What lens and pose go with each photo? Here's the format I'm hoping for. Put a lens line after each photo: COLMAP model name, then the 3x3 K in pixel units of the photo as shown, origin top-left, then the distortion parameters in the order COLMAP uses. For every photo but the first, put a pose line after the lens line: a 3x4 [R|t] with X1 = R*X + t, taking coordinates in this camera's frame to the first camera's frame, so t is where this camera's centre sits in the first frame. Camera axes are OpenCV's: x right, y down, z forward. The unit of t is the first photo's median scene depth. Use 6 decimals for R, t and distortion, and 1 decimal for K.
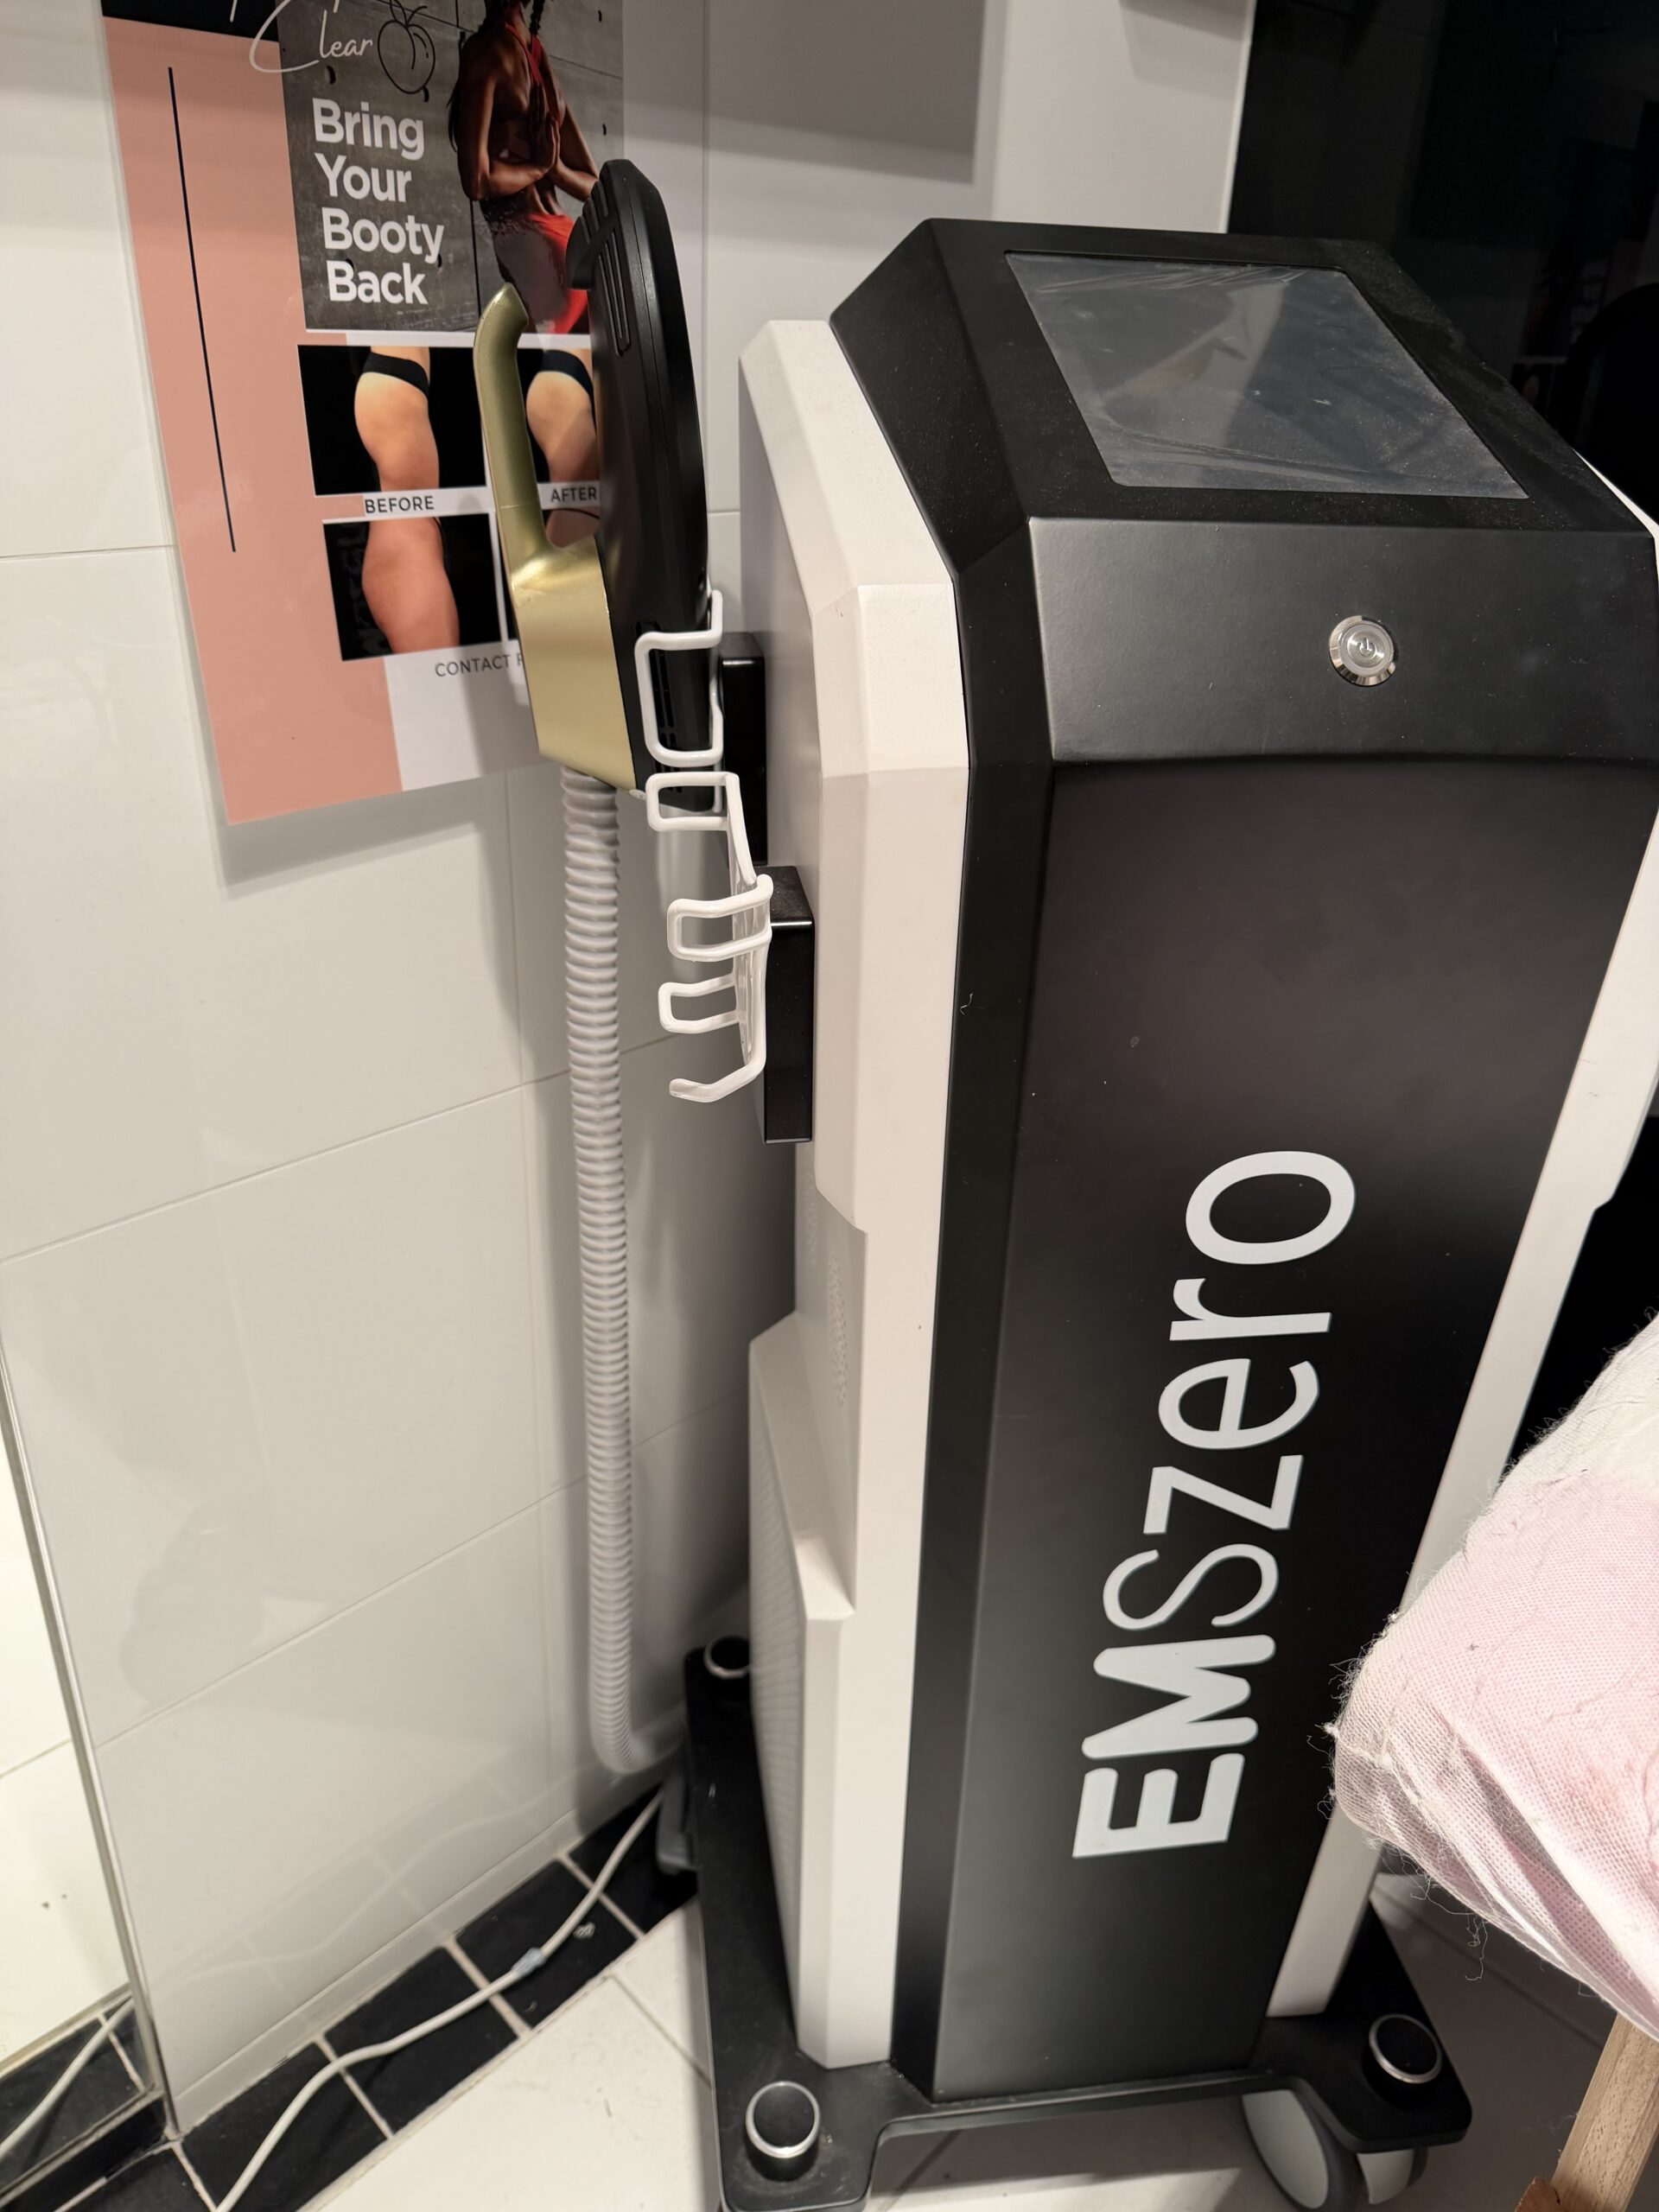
lens RADIAL K [[1553.9, 0, 829.5], [0, 1553.9, 1106.0], [0, 0, 1]] dist [-0.000884, -0.007805]
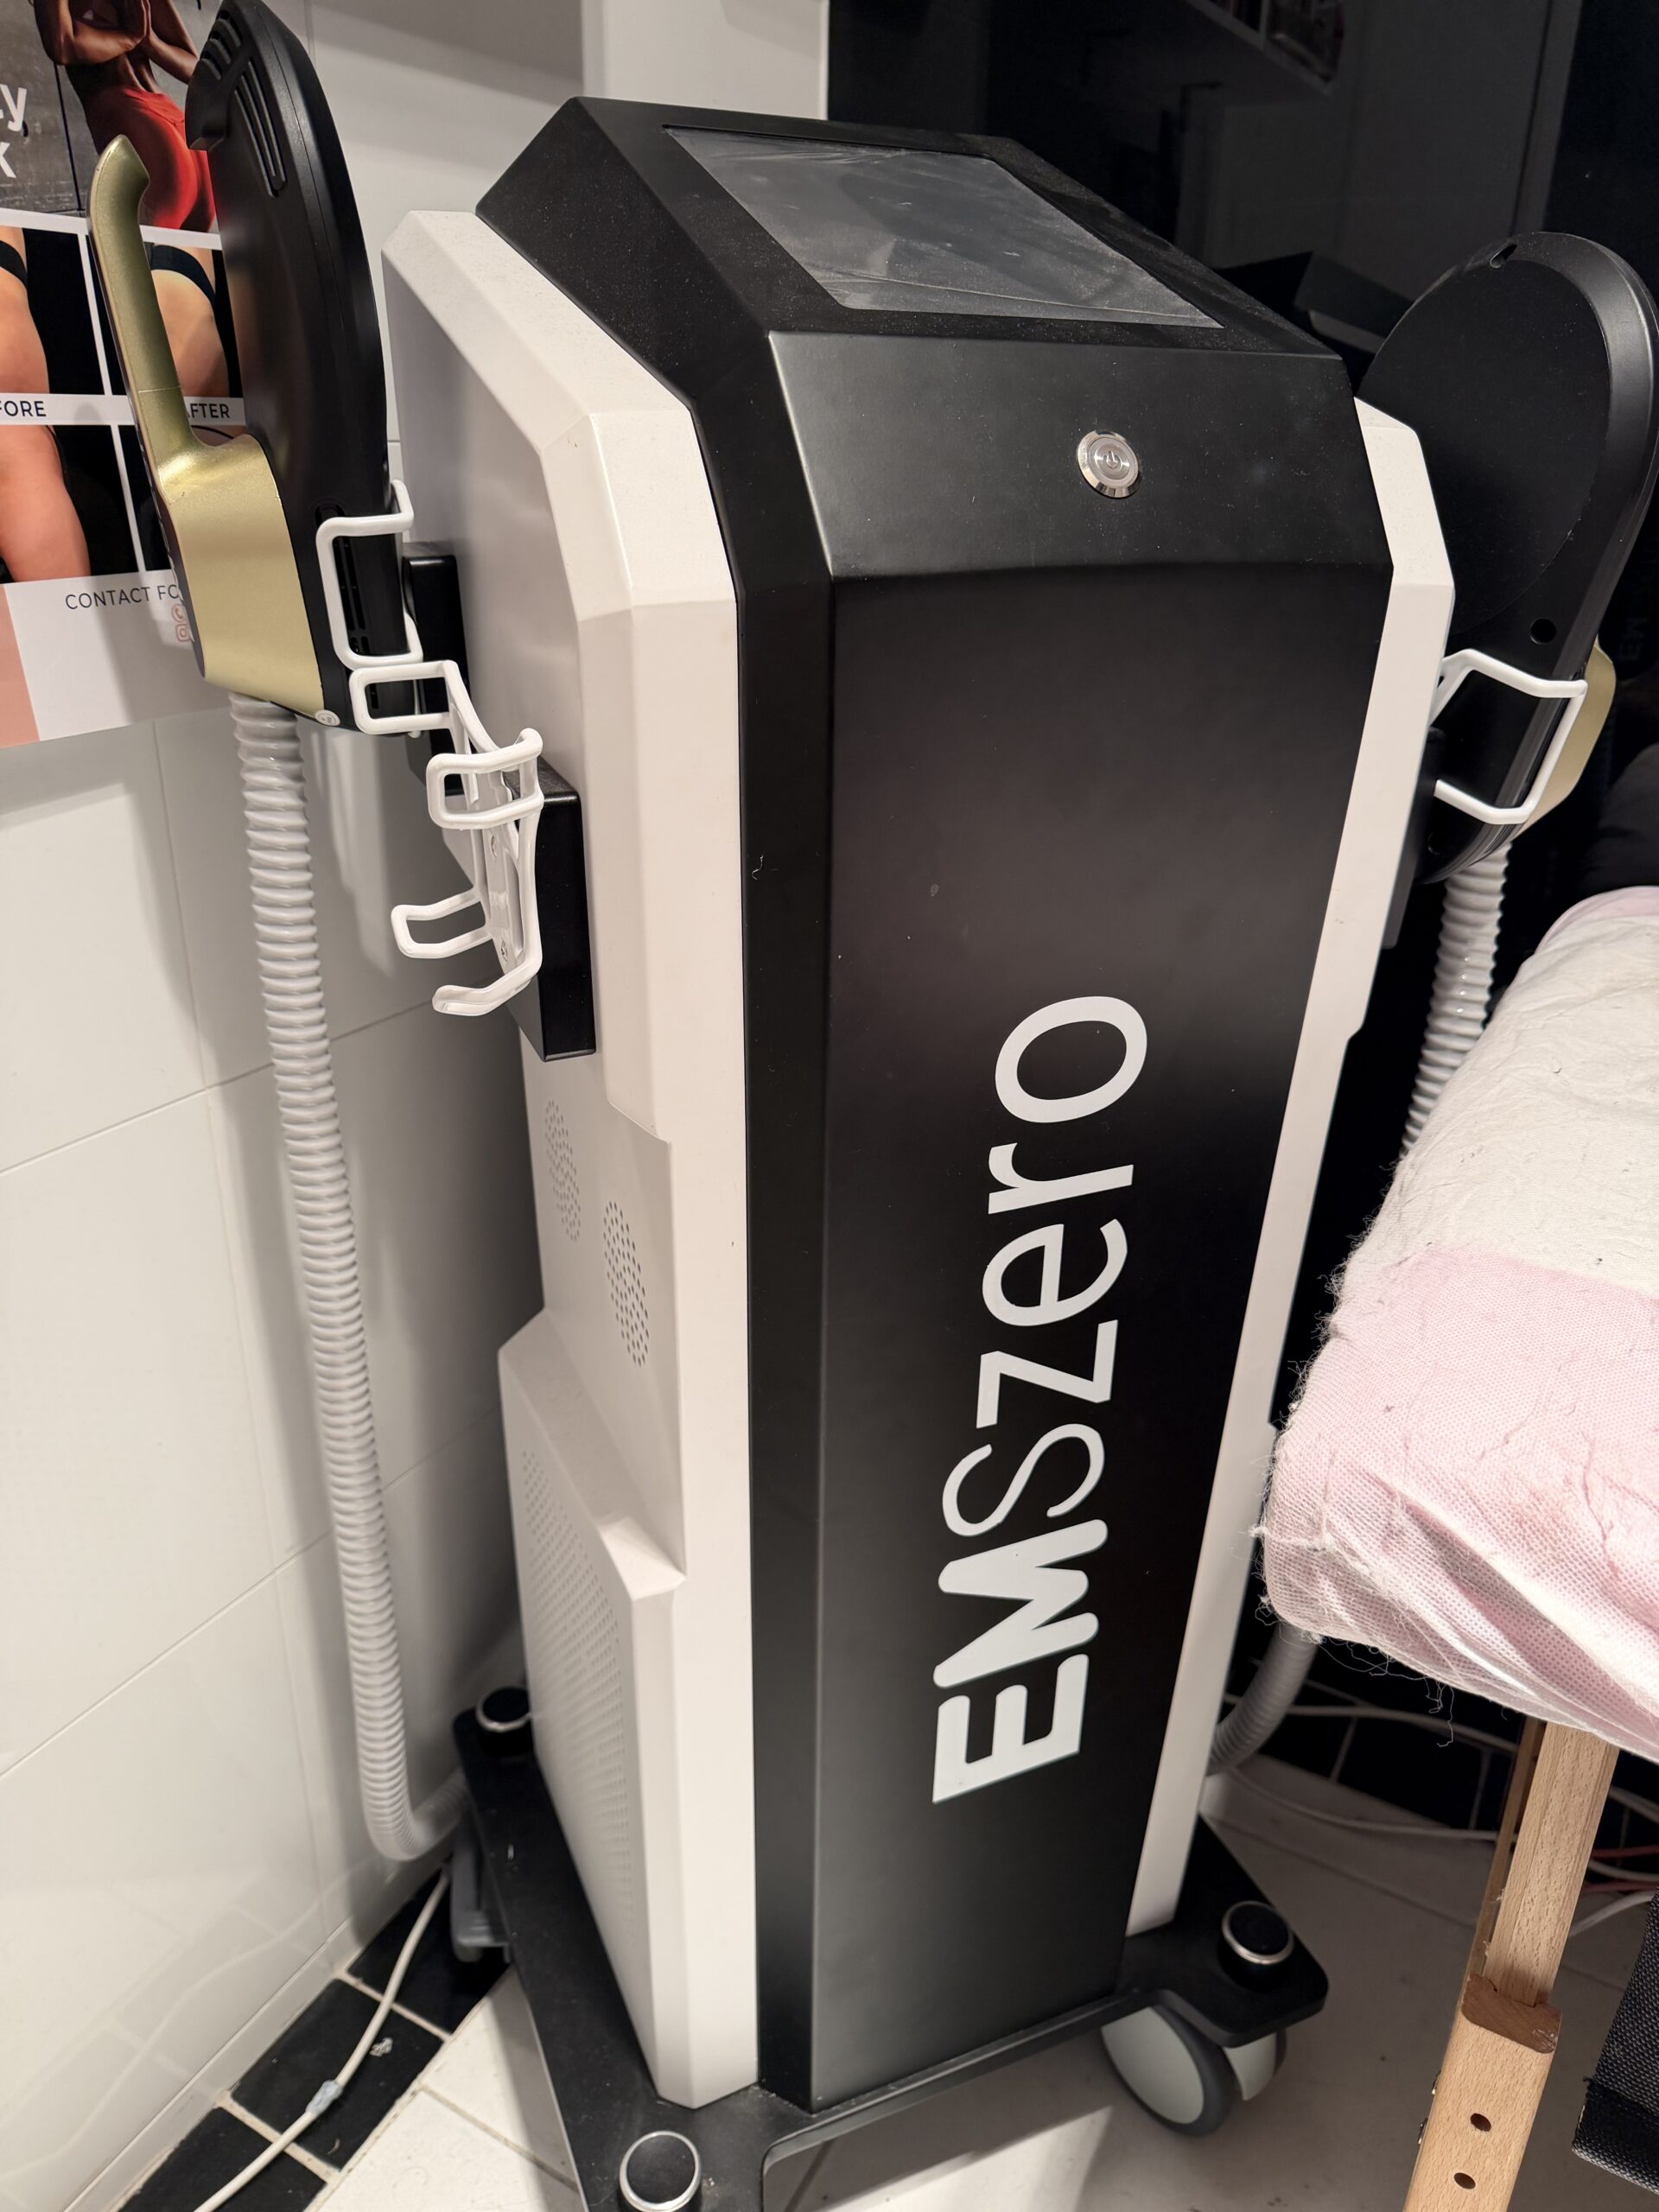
lens RADIAL K [[1553.9, 0, 829.5], [0, 1553.9, 1106.0], [0, 0, 1]] dist [-0.000884, -0.007805]
pose [[0.964024, -0.124207, 0.235011, -0.081855], [0.134007, 0.990636, -0.026135, 0.083477], [-0.229564, 0.056688, 0.971641, 0.070071]]
